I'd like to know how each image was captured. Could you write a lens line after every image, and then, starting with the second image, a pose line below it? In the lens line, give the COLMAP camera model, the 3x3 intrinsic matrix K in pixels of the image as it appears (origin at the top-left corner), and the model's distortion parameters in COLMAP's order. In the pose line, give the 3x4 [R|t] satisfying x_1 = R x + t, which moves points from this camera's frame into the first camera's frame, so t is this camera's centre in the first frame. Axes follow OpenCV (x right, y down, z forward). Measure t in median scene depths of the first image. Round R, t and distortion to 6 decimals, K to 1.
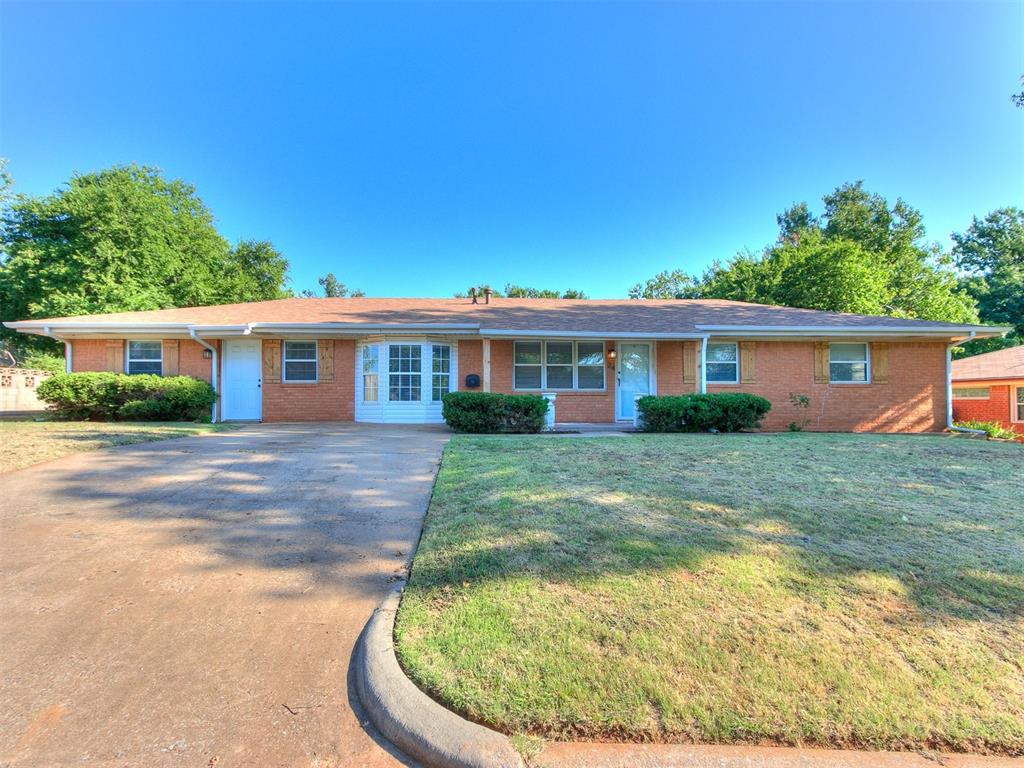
lens RADIAL K [[551.5, 0, 511.0], [0, 551.5, 382.5], [0, 0, 1]] dist [0.025779, 0.000541]
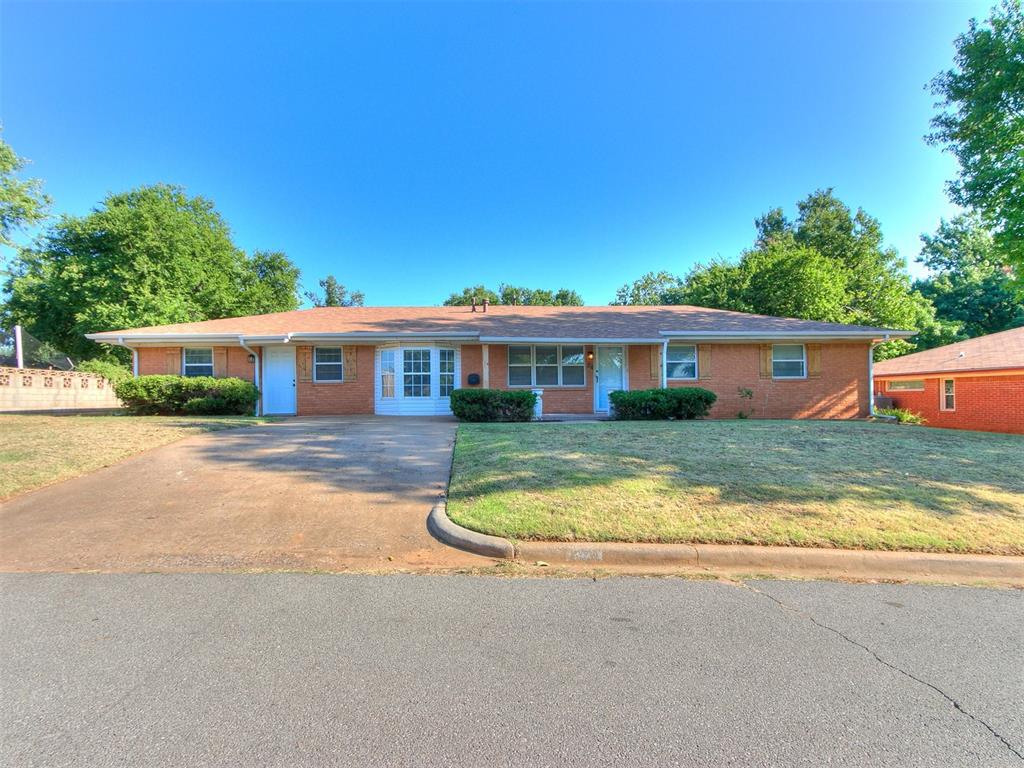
lens RADIAL K [[551.5, 0, 511.3], [0, 551.5, 388.4], [0, 0, 1]] dist [0.025779, 0.000541]
pose [[0.999914, -0.009290, 0.009257, 0.000093], [0.009129, 0.999808, 0.017355, -0.003296], [-0.009417, -0.017269, 0.999807, -0.188300]]
